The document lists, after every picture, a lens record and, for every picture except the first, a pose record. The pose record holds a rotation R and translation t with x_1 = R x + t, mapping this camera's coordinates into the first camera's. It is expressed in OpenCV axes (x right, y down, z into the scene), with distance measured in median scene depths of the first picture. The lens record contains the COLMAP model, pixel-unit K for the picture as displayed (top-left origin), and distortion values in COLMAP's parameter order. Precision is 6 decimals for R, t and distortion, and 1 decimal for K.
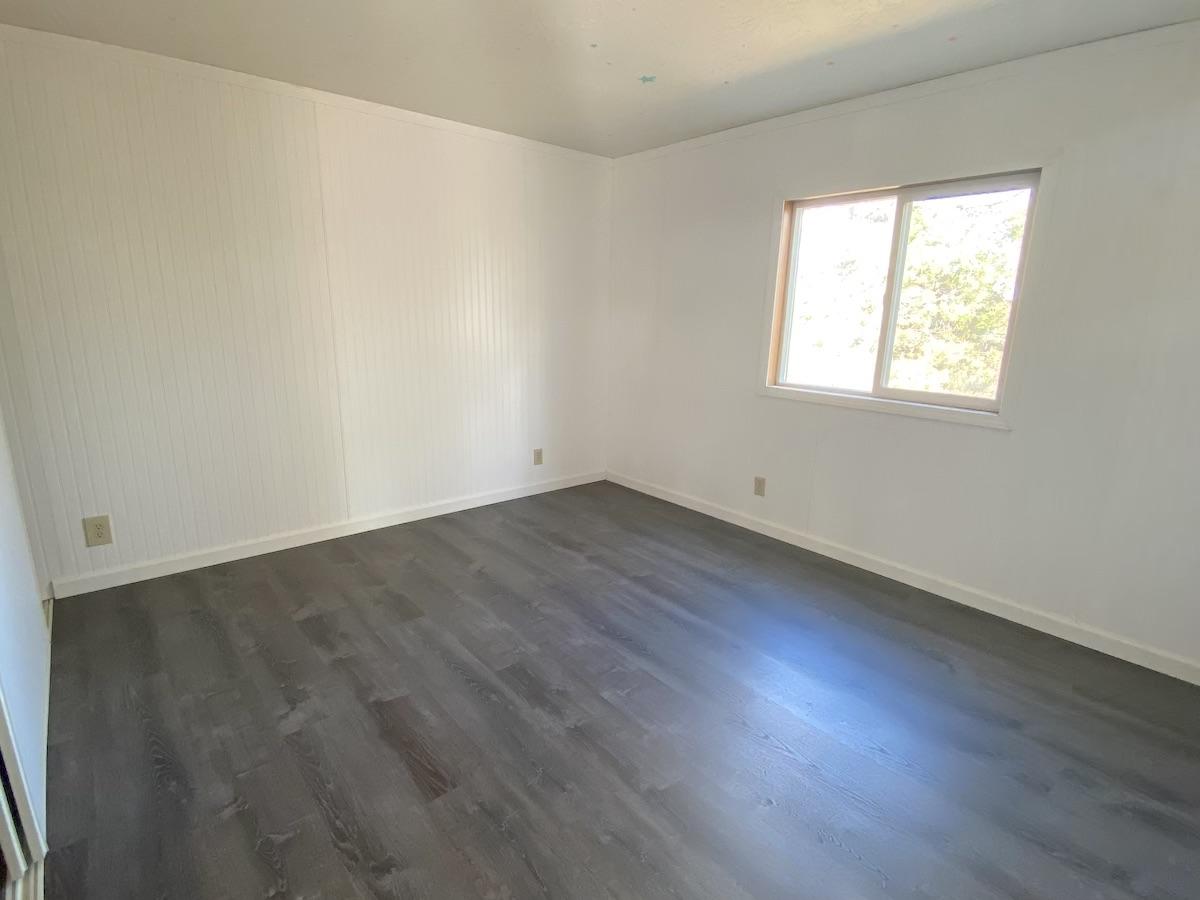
lens RADIAL K [[592.8, 0, 606.9], [0, 592.8, 447.7], [0, 0, 1]] dist [0.001831, -0.001052]
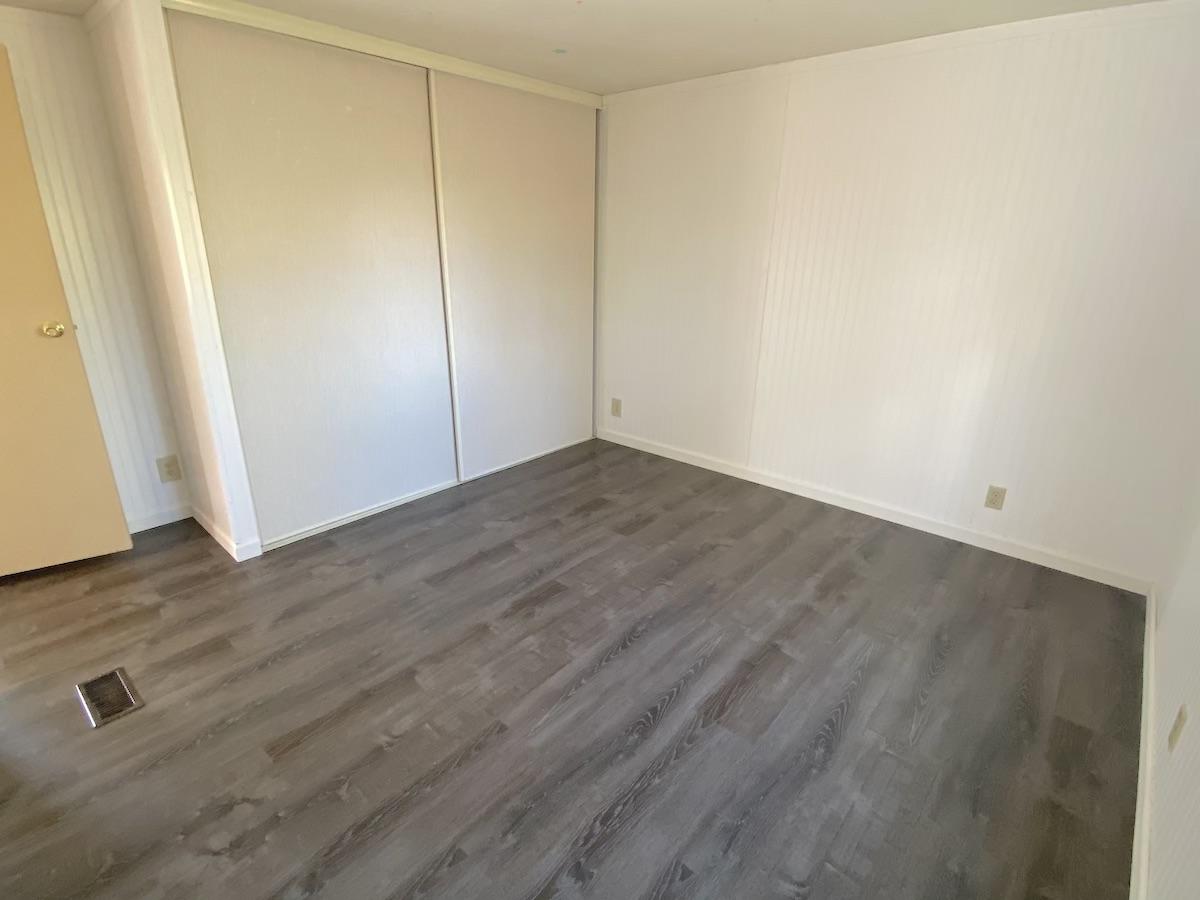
lens RADIAL K [[592.8, 0, 605.6], [0, 592.8, 451.8], [0, 0, 1]] dist [0.001831, -0.001052]
pose [[0.114599, 0.308326, -0.944353, 0.759250], [-0.227168, 0.933561, 0.277235, -0.200360], [0.967089, 0.182756, 0.177027, 0.695409]]
